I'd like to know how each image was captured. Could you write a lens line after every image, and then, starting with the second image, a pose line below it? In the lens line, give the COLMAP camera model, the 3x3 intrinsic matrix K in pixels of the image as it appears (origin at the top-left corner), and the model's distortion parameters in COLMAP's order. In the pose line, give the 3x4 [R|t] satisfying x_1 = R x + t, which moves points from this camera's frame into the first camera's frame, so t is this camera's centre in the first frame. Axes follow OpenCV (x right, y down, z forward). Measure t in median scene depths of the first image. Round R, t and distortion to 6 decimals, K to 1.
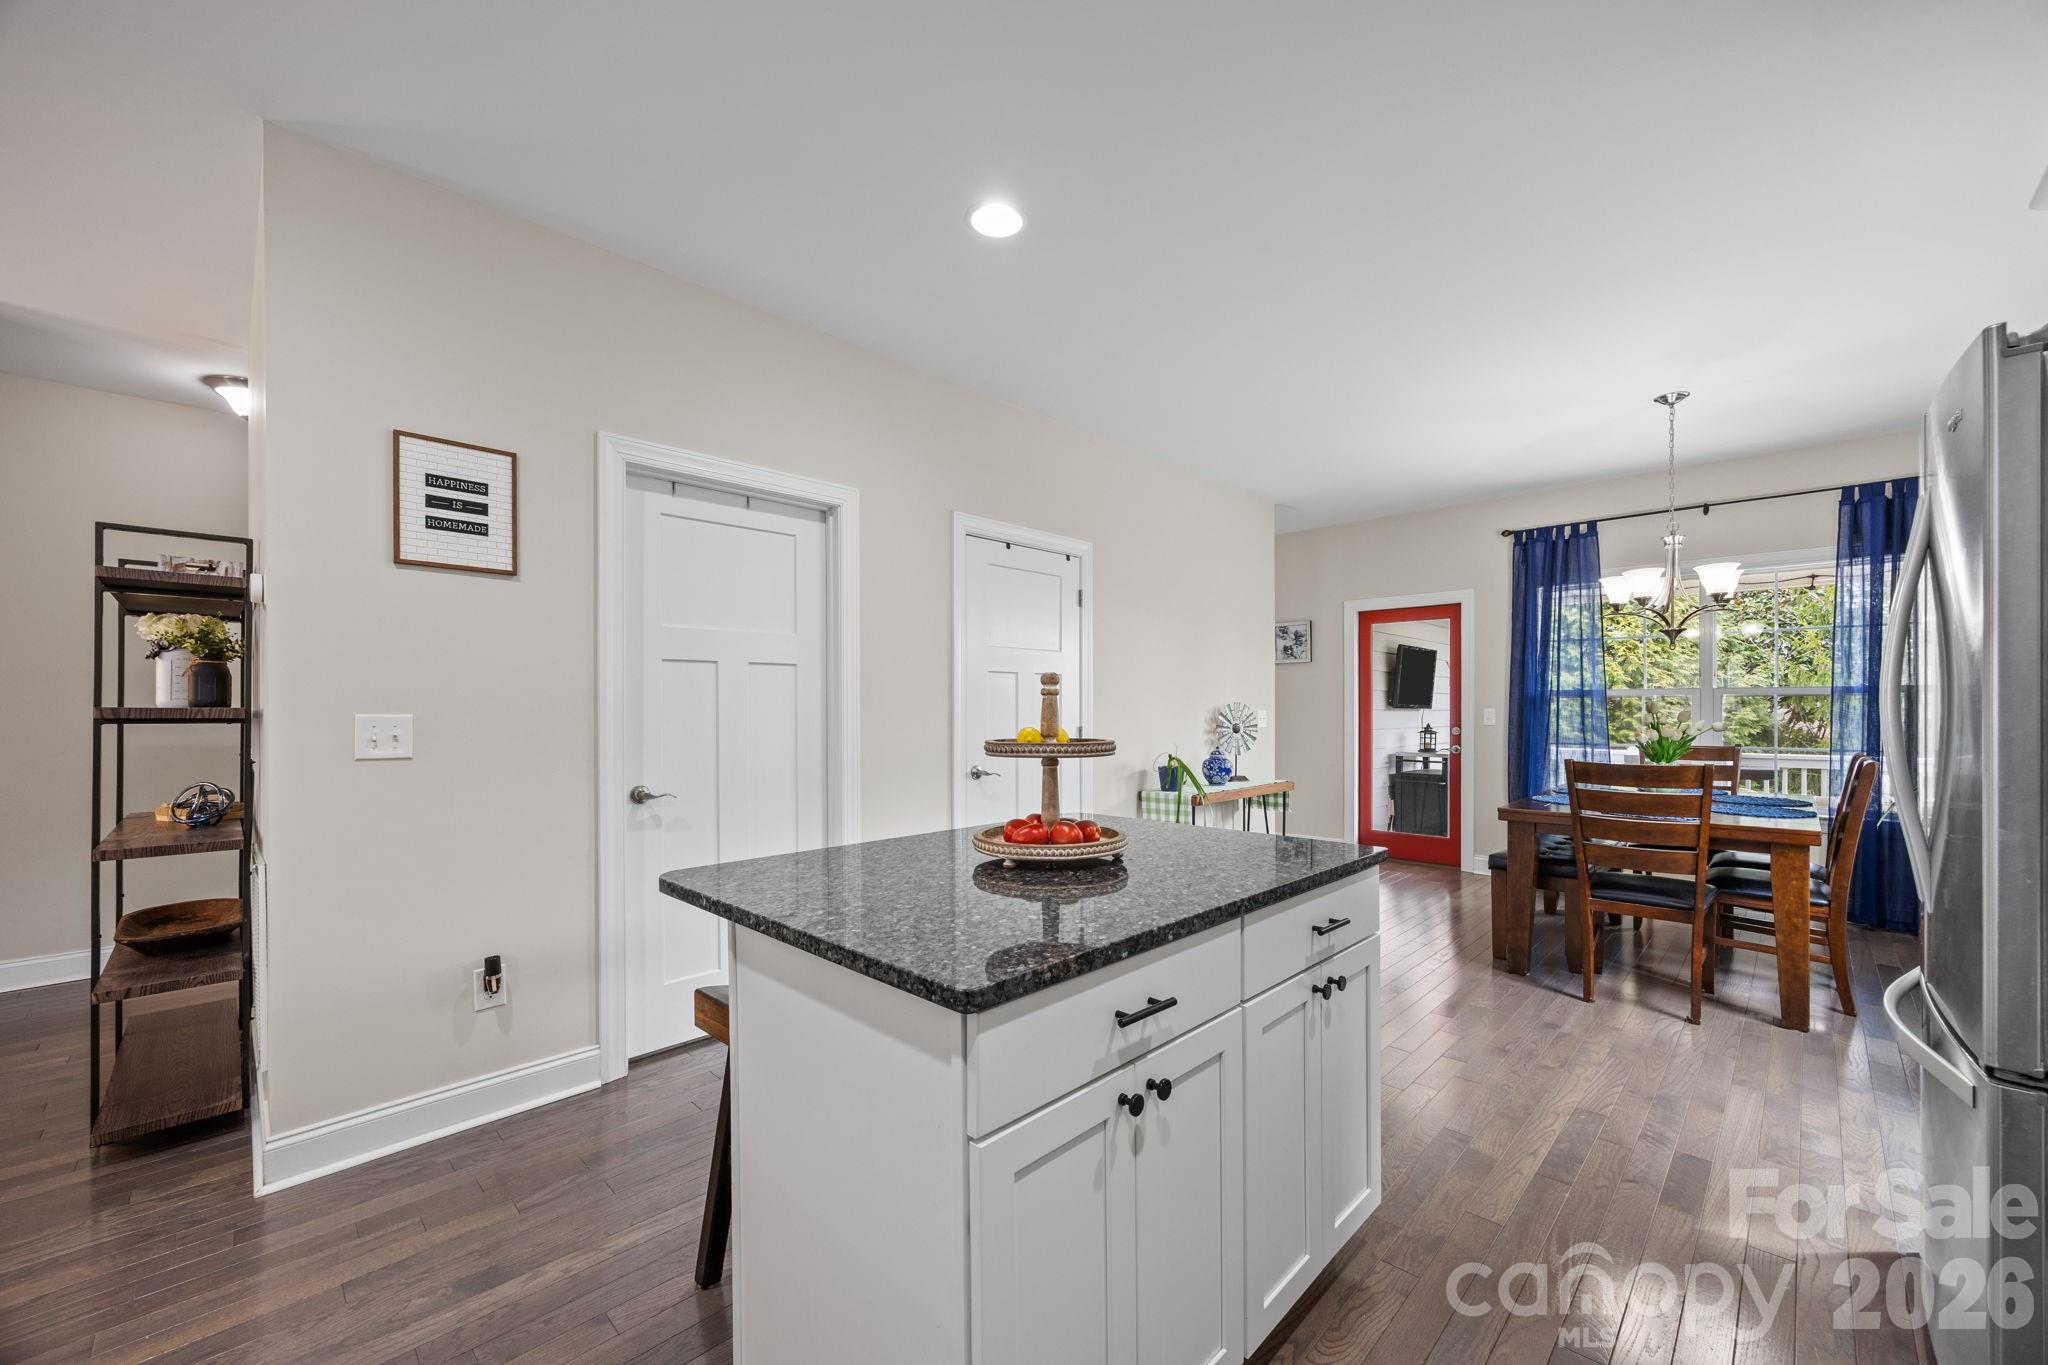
lens RADIAL K [[795.6, 0, 1028.0], [0, 795.6, 711.2], [0, 0, 1]] dist [-0.000770, -0.000065]
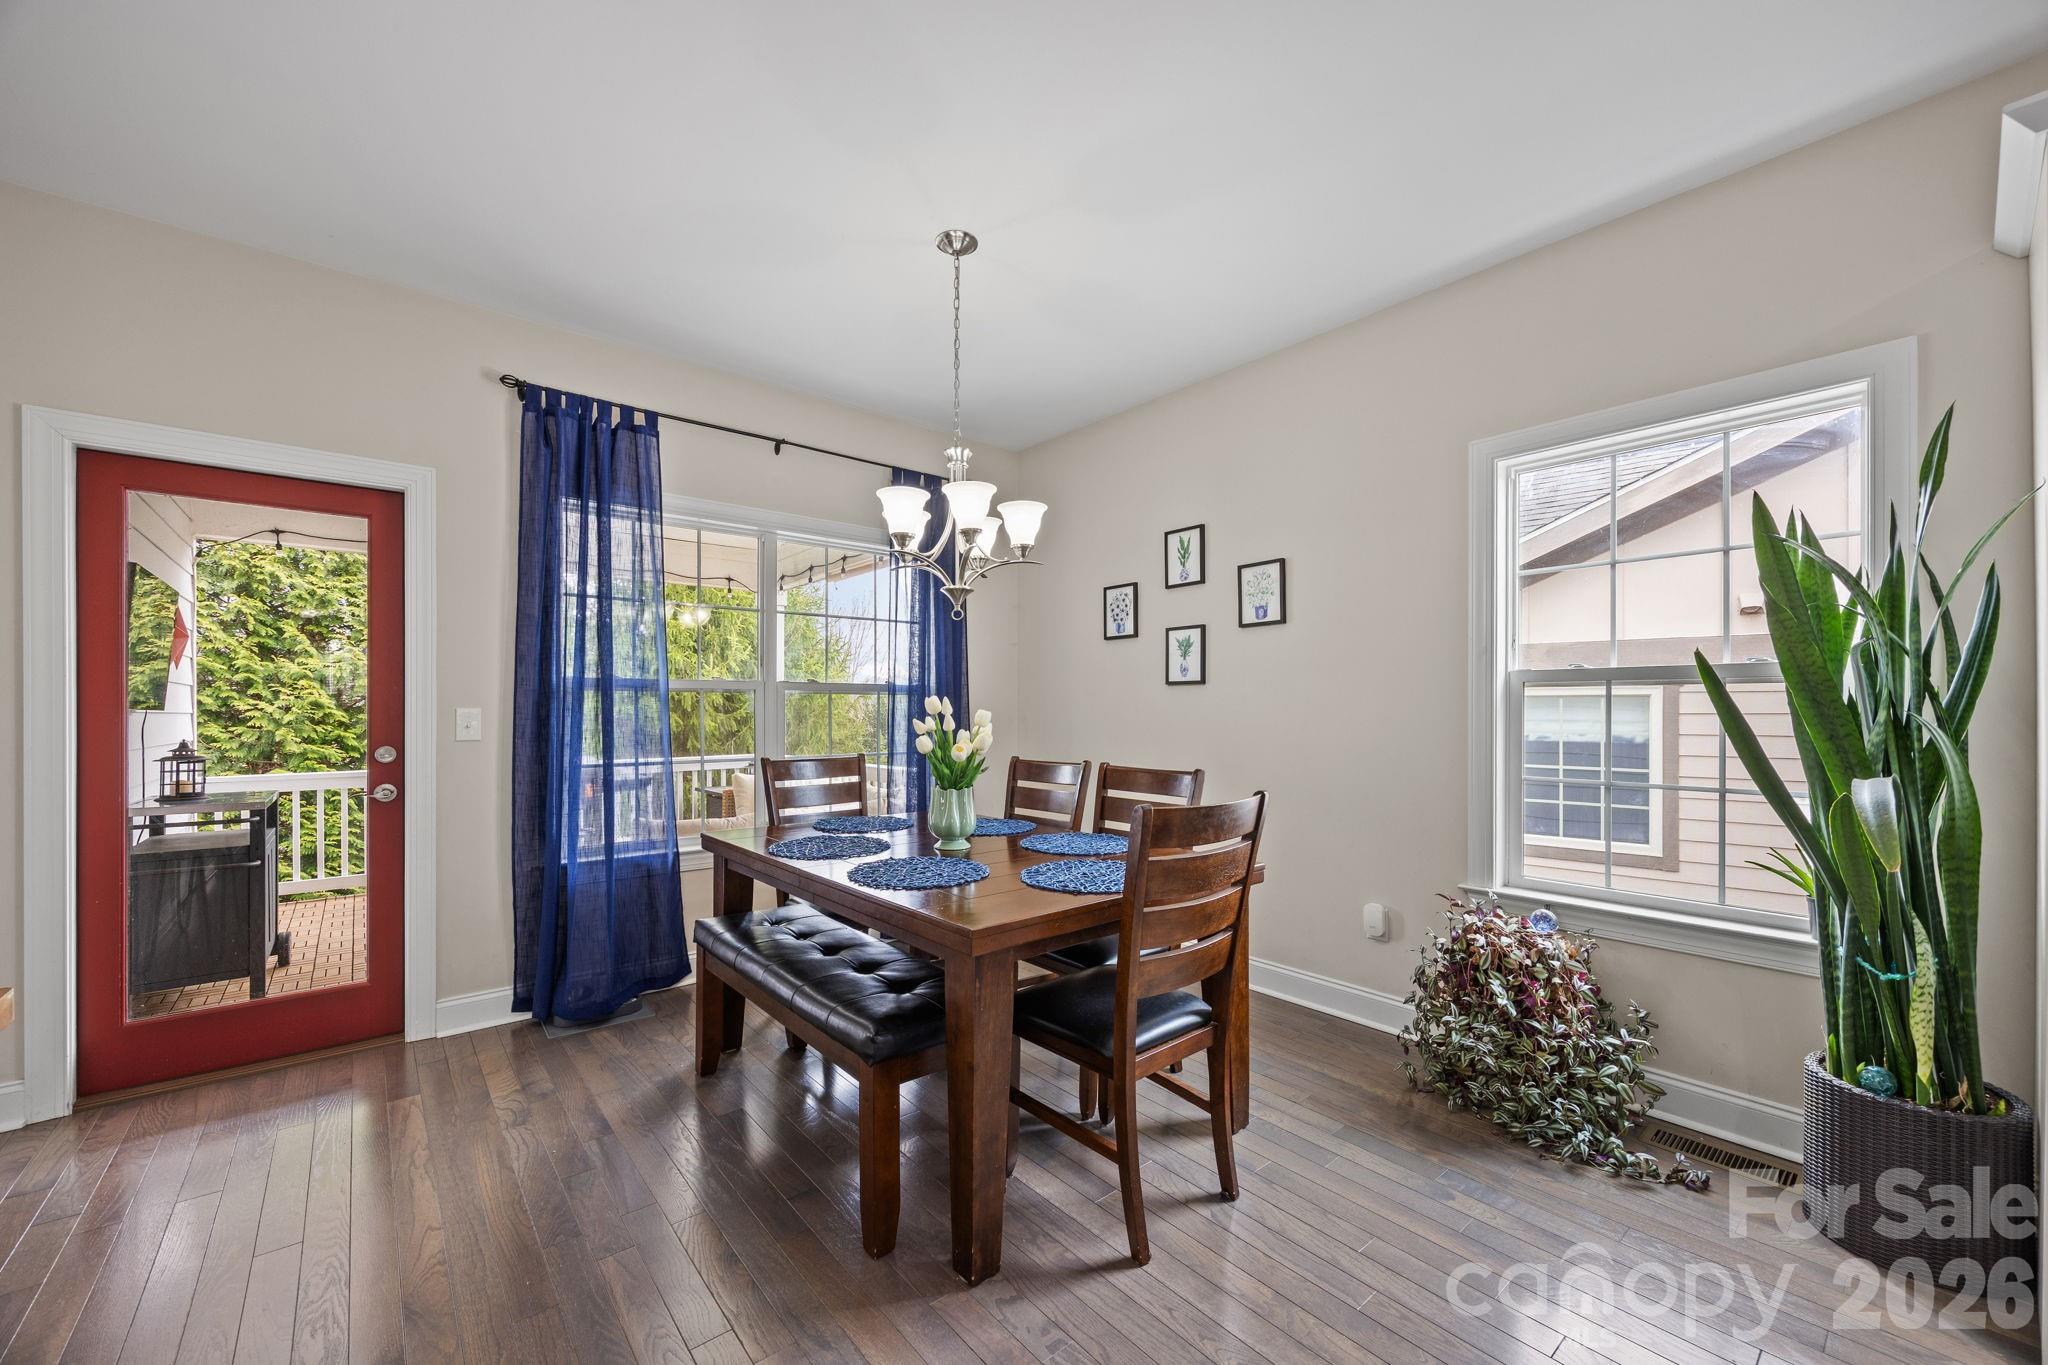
lens RADIAL K [[790.7, 0, 1026.2], [0, 790.7, 706.4], [0, 0, 1]] dist [-0.000218, 0.000154]
pose [[0.097490, -0.000201, 0.995236, 0.110085], [0.004402, 0.999990, -0.000229, -0.003032], [-0.995227, 0.004403, 0.097490, 0.633290]]
